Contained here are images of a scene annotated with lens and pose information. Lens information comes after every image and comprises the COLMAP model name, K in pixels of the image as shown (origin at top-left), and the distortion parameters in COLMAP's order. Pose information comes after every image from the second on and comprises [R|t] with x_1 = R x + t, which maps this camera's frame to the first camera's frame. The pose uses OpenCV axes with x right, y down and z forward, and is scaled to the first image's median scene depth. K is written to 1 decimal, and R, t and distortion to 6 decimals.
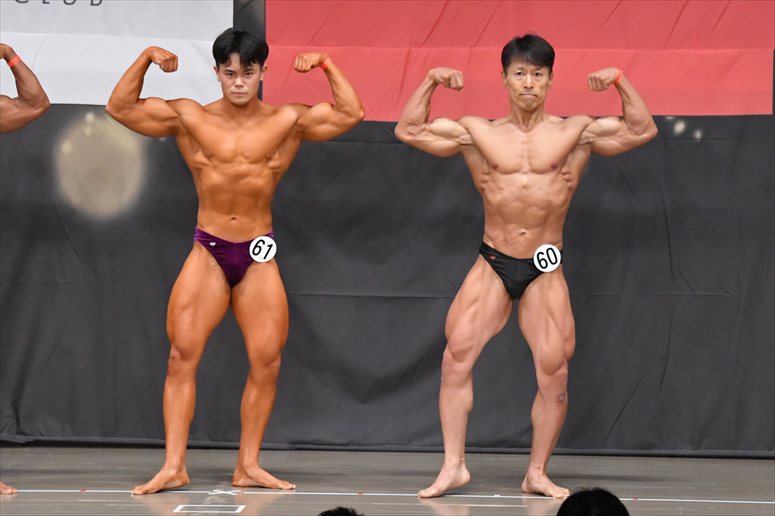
lens RADIAL K [[5396.4, 0, 388.8], [0, 5396.4, 253.1], [0, 0, 1]] dist [1.669539, 0.000000]
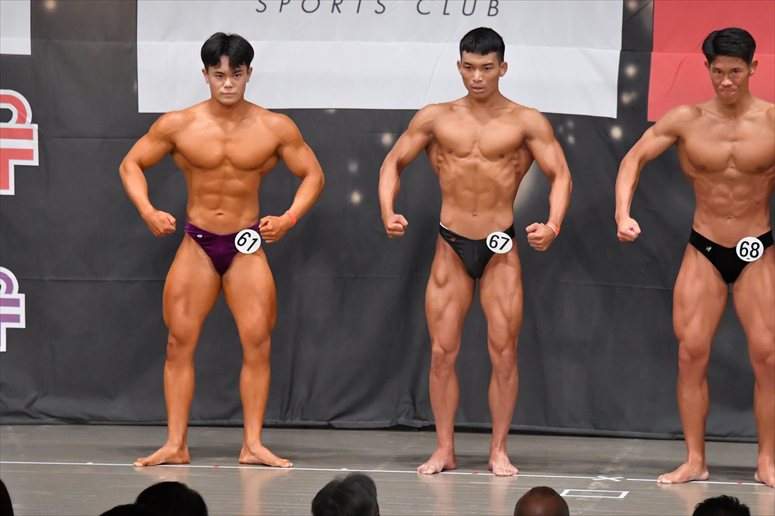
lens RADIAL K [[5176.0, 0, 381.8], [0, 5176.0, 257.3], [0, 0, 1]] dist [1.923832, 0.000000]
pose [[0.990387, 0.008334, -0.138074, 0.131560], [-0.008274, 0.999965, 0.001007, 0.001361], [0.138078, 0.000145, 0.990421, -0.012318]]
